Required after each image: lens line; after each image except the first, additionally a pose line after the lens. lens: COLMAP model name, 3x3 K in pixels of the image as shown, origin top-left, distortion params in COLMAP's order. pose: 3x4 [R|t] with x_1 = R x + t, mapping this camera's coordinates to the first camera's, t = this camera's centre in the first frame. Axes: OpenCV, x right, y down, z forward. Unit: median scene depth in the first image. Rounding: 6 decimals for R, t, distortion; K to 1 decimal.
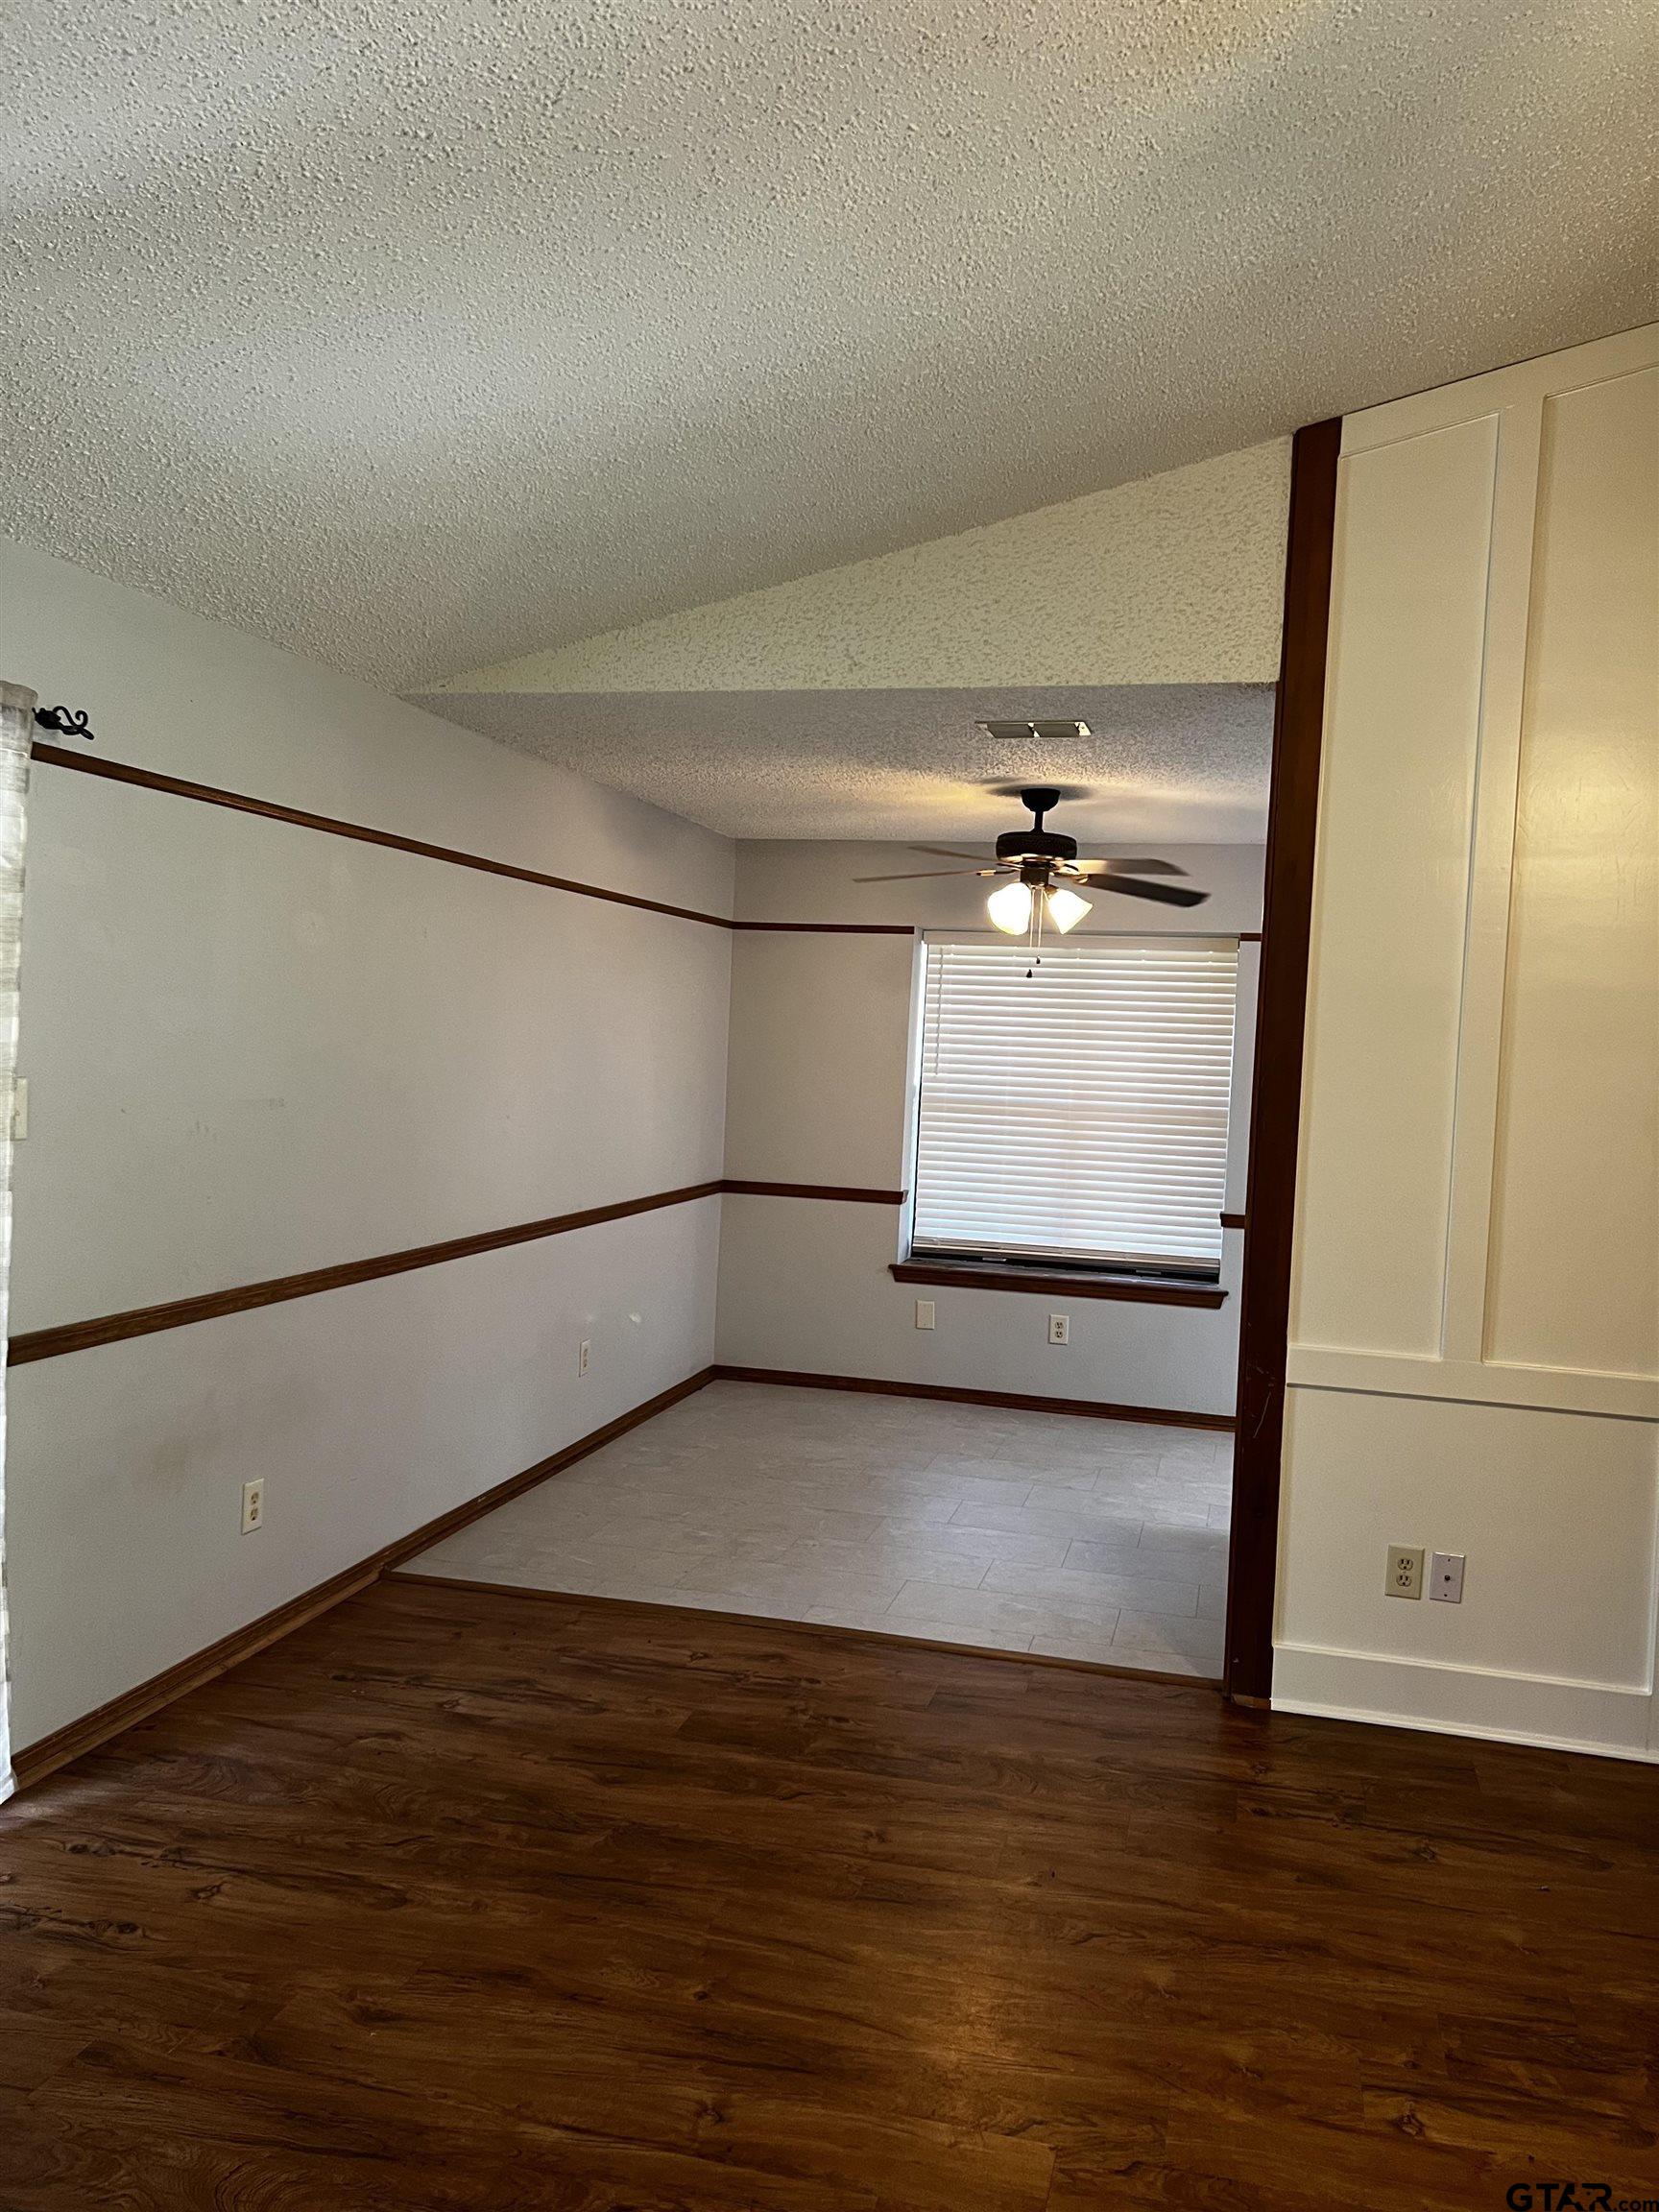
lens RADIAL K [[1662.5, 0, 838.5], [0, 1662.5, 1117.4], [0, 0, 1]] dist [0.071722, -0.082584]
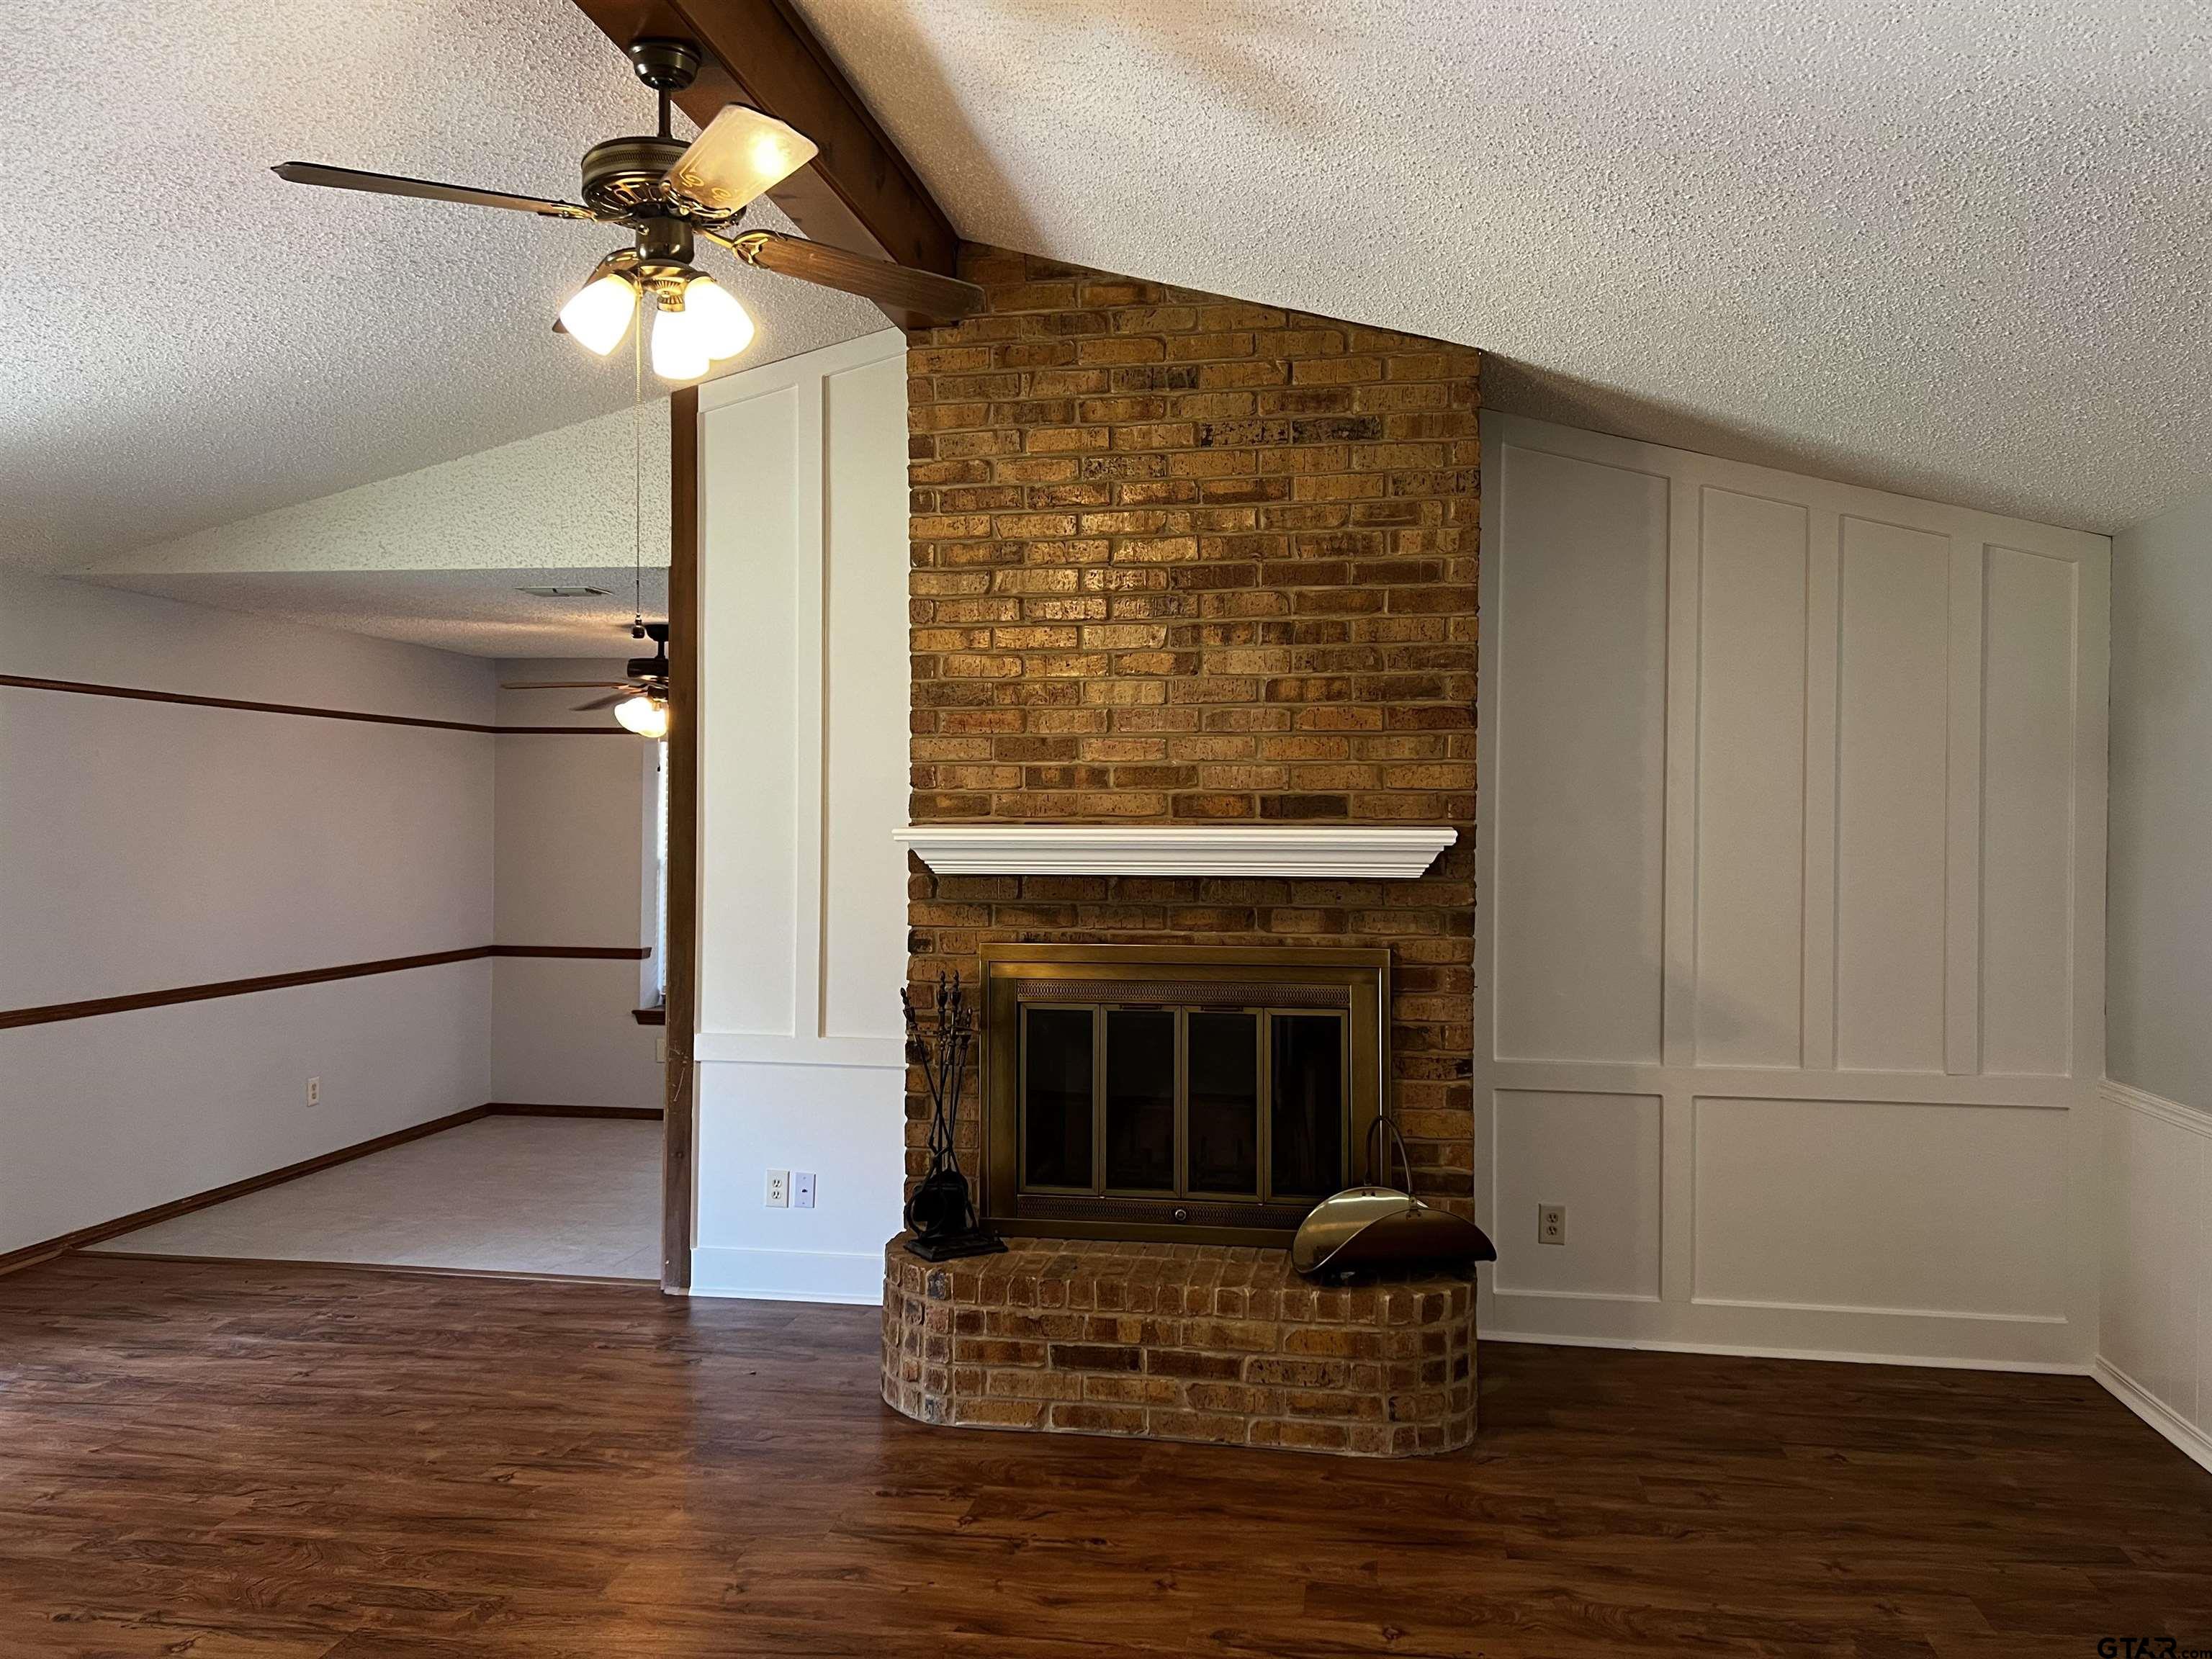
lens RADIAL K [[1659.4, 0, 1107.3], [0, 1659.4, 851.2], [0, 0, 1]] dist [0.074286, -0.087993]
pose [[0.995890, -0.033903, 0.083989, 0.500309], [0.036155, 0.999023, -0.025431, 0.030499], [-0.083045, 0.028363, 0.996142, -0.431909]]
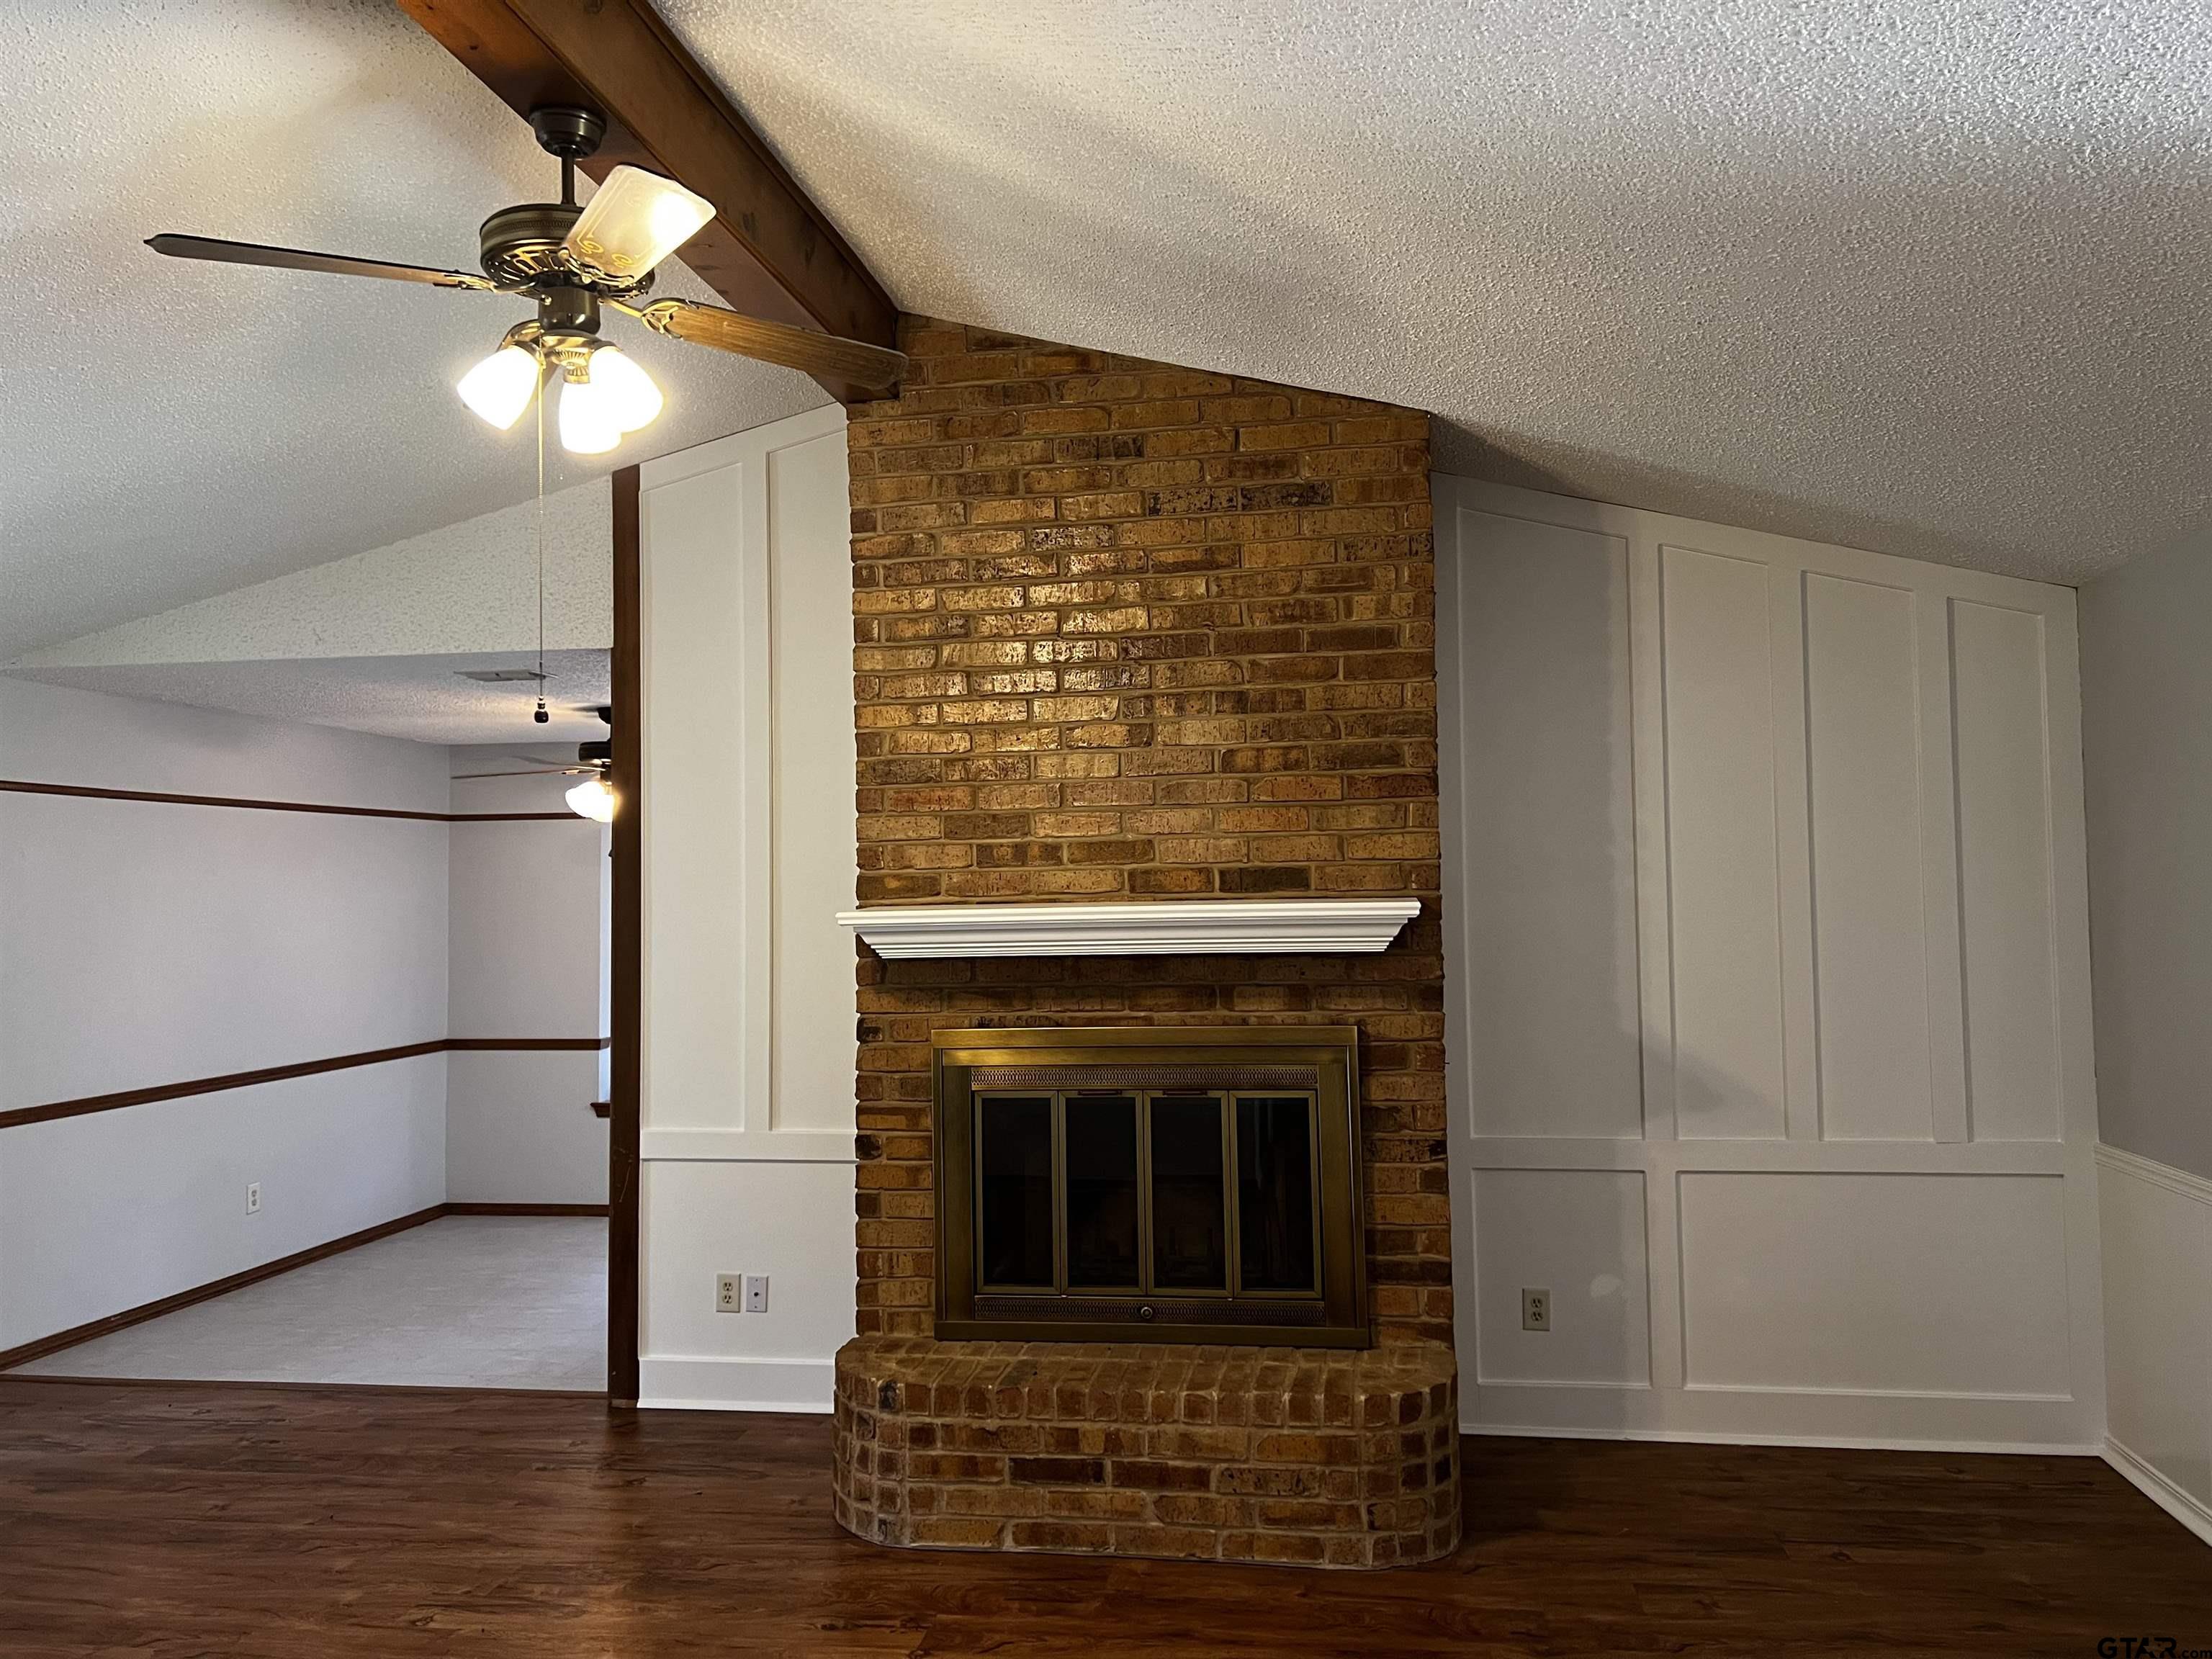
lens RADIAL K [[1662.5, 0, 1117.9], [0, 1662.5, 836.6], [0, 0, 1]] dist [0.071722, -0.082584]
pose [[0.993548, -0.051283, 0.101152, 0.524957], [0.059146, 0.995326, -0.076338, 0.025812], [-0.096764, 0.081828, 0.991938, -0.397394]]
